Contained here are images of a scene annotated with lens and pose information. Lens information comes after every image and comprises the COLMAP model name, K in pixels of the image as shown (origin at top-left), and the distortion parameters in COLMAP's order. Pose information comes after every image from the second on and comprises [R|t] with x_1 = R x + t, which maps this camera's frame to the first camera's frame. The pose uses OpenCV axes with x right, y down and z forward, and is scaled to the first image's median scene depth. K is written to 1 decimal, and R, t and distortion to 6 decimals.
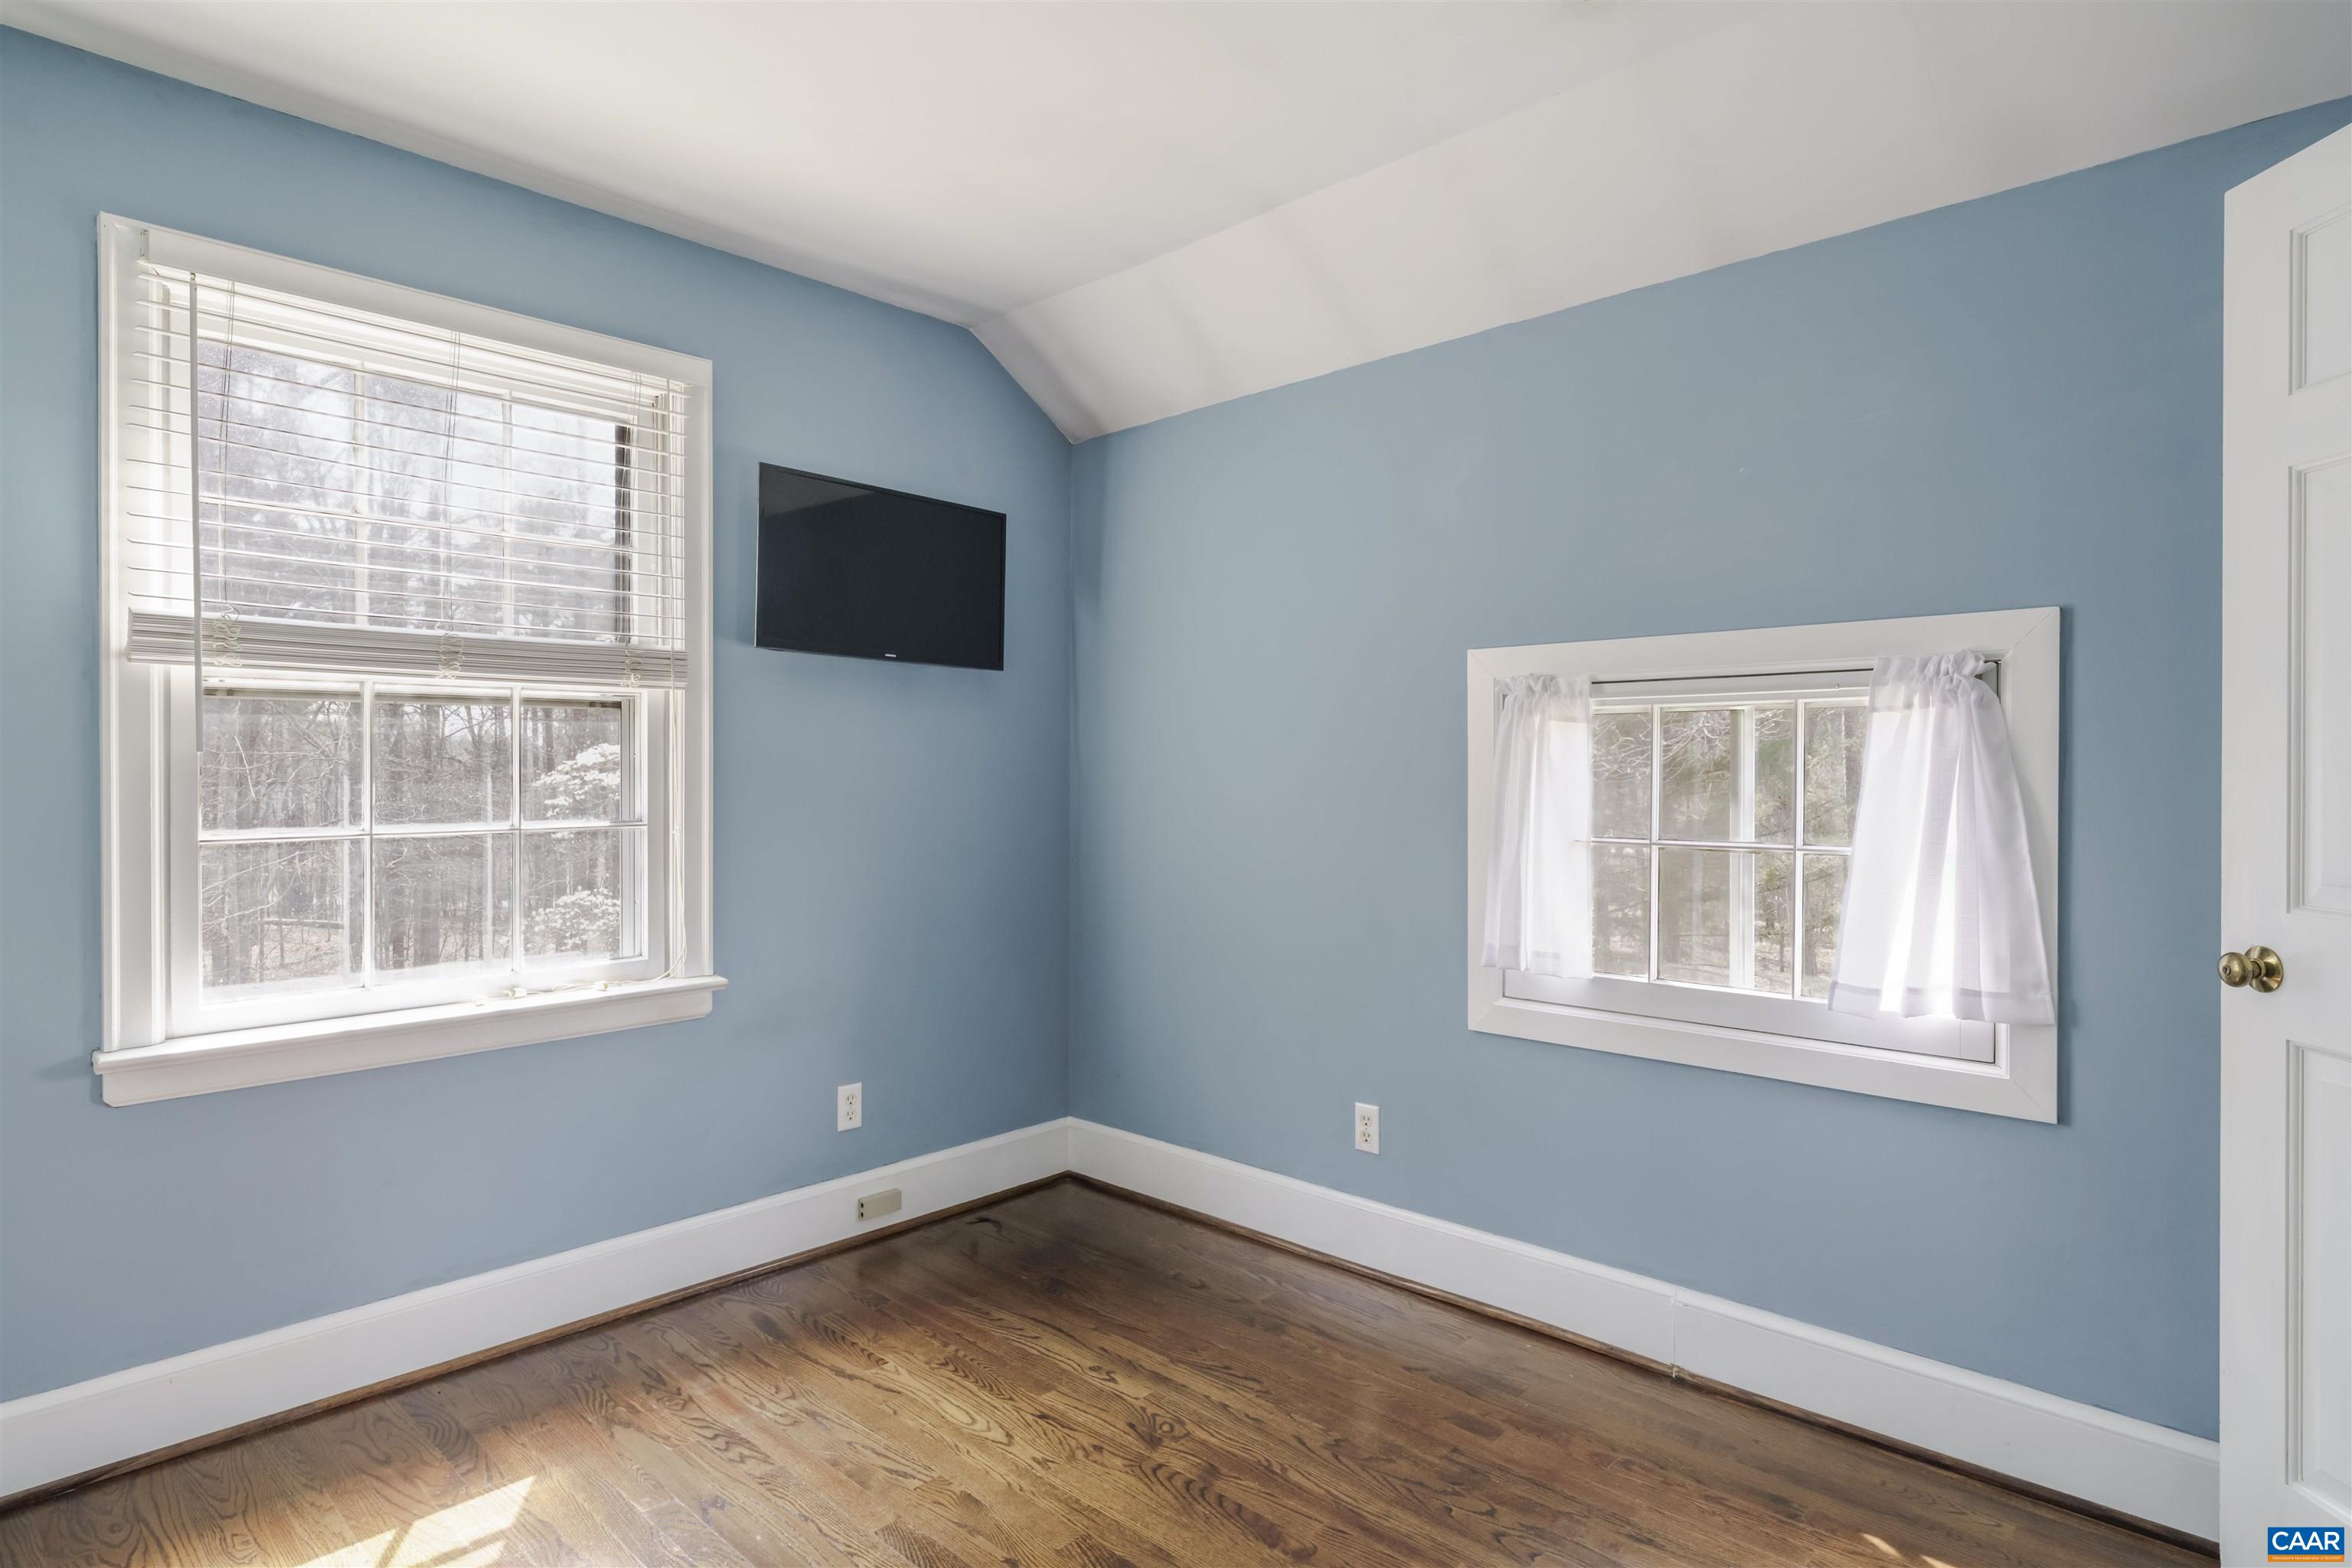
lens RADIAL K [[1282.9, 0, 1176.0], [0, 1282.9, 784.0], [0, 0, 1]] dist [-0.023930, 0.001804]
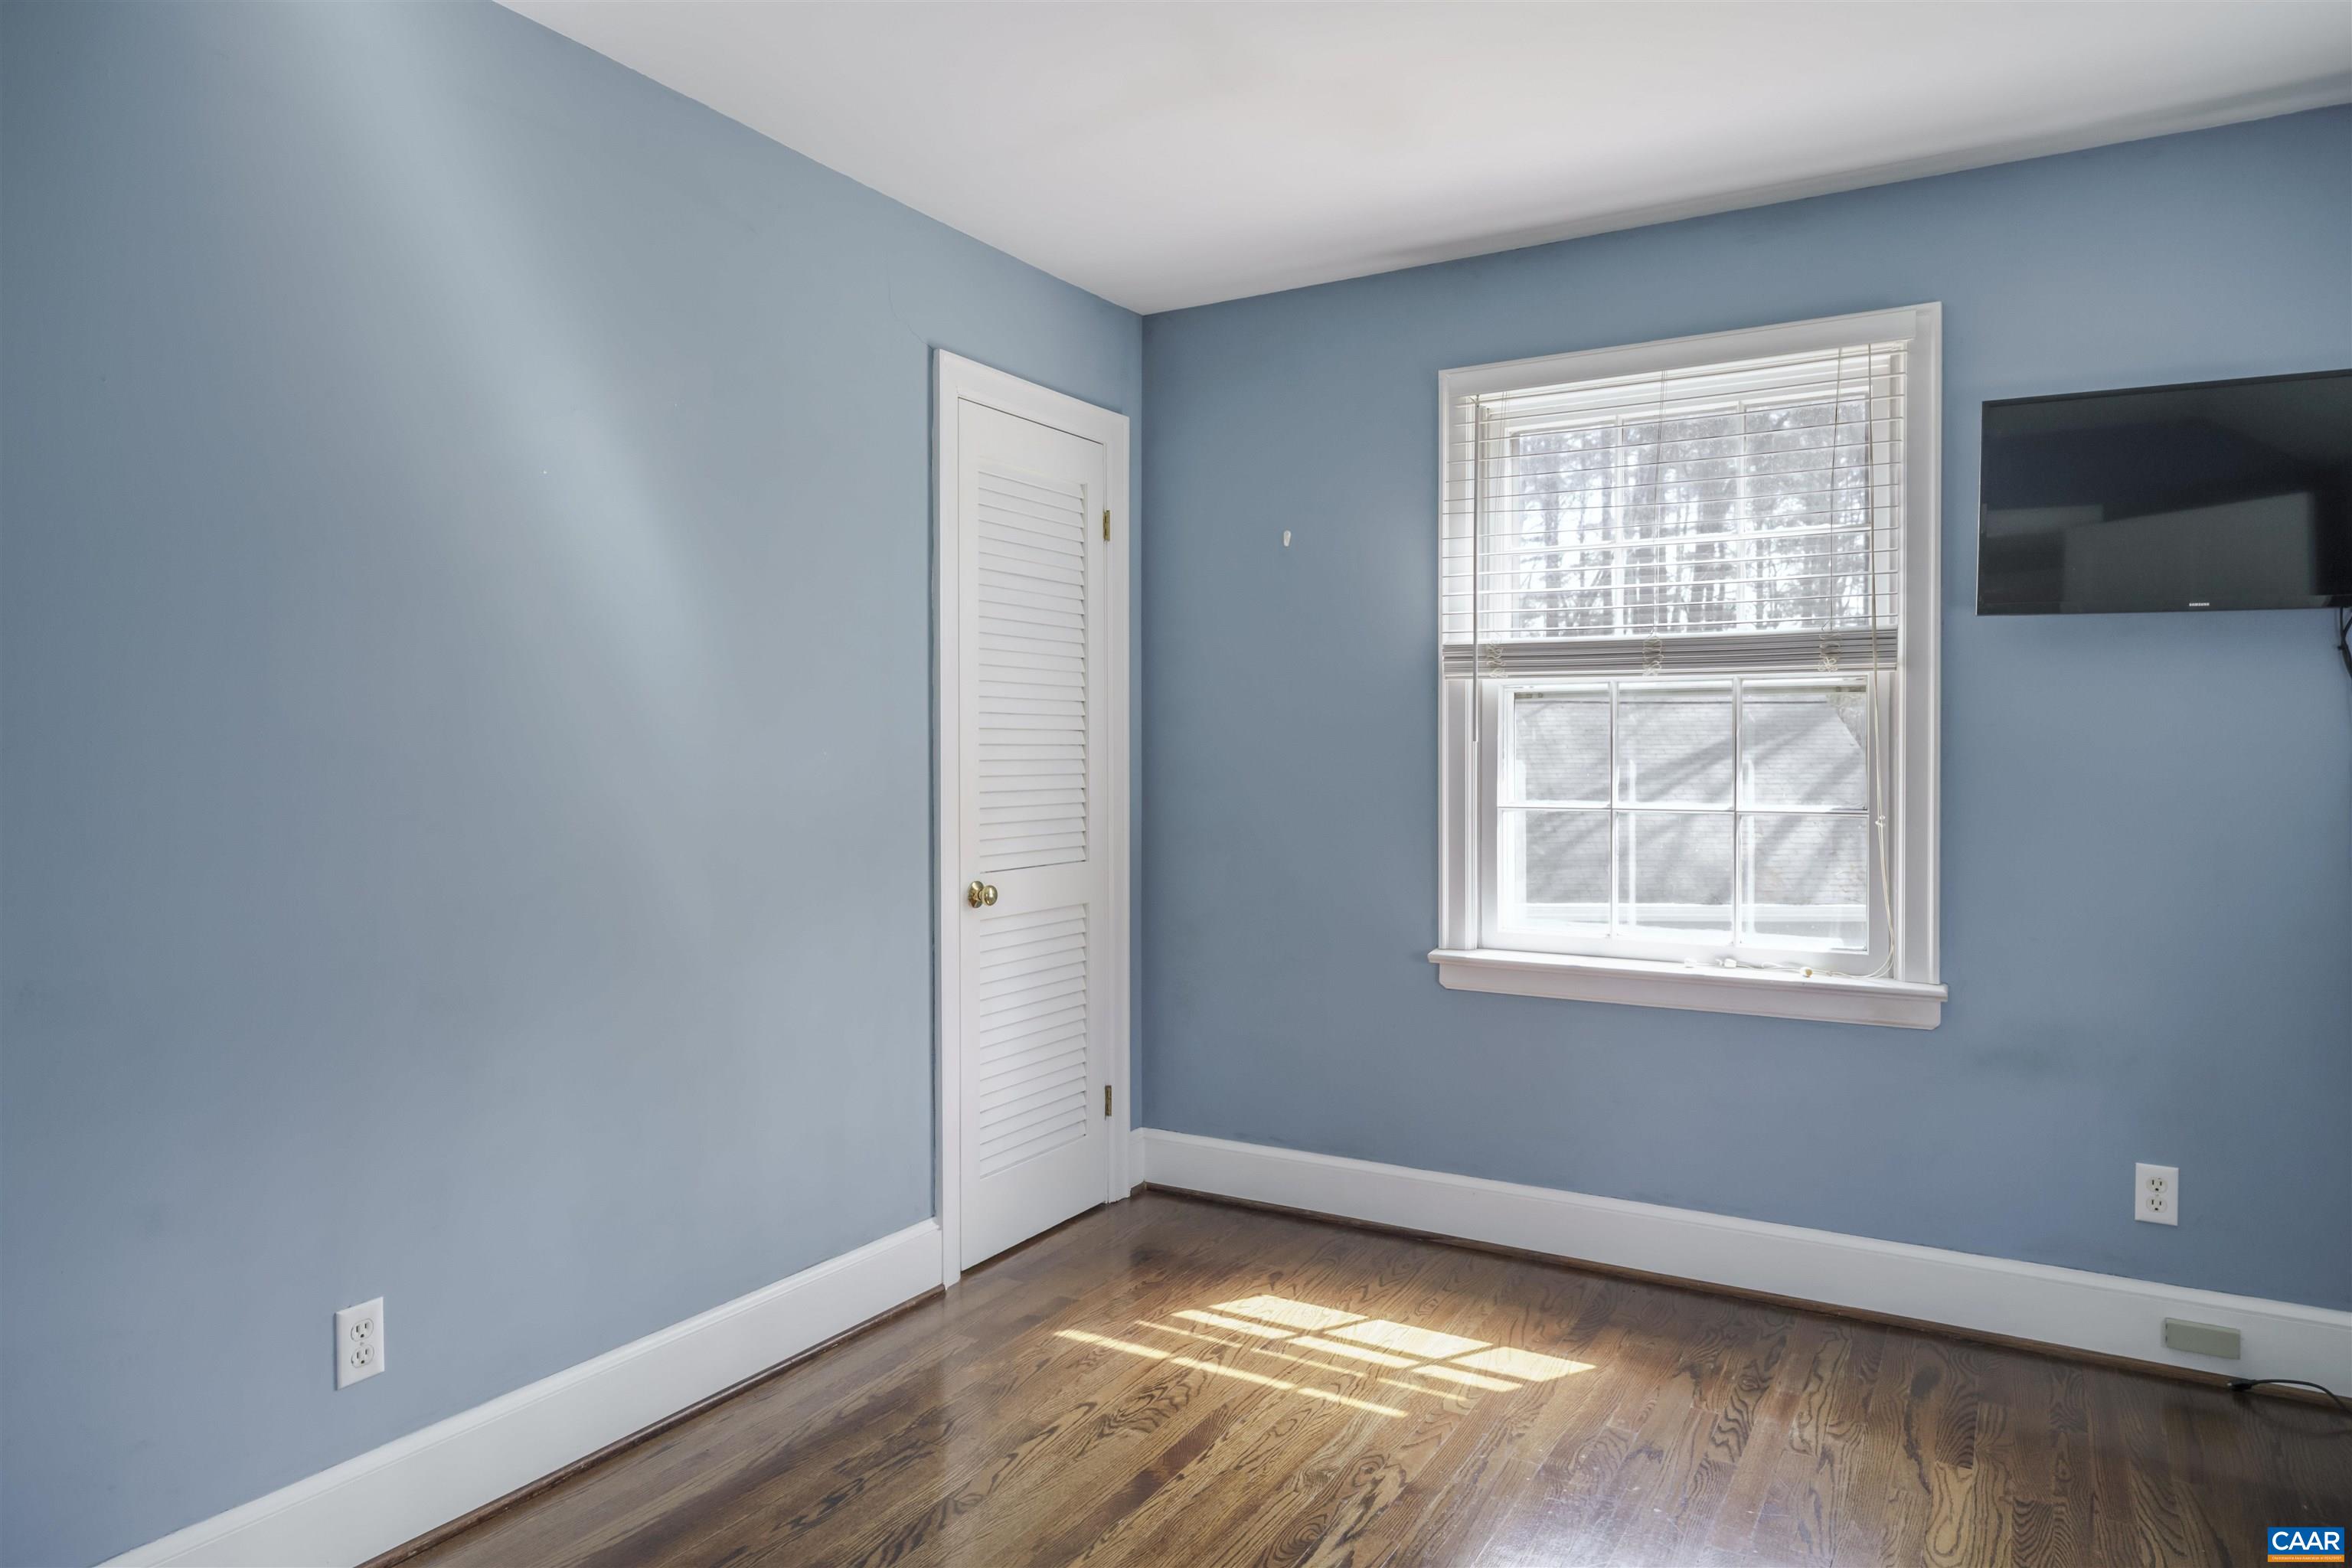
lens RADIAL K [[1412.0, 0, 1176.0], [0, 1412.0, 784.0], [0, 0, 1]] dist [0.002776, -0.000062]
pose [[0.209504, 0.015662, -0.977682, 0.576378], [-0.017923, 0.999765, 0.012175, 0.007192], [0.977644, 0.014973, 0.209735, 0.306336]]
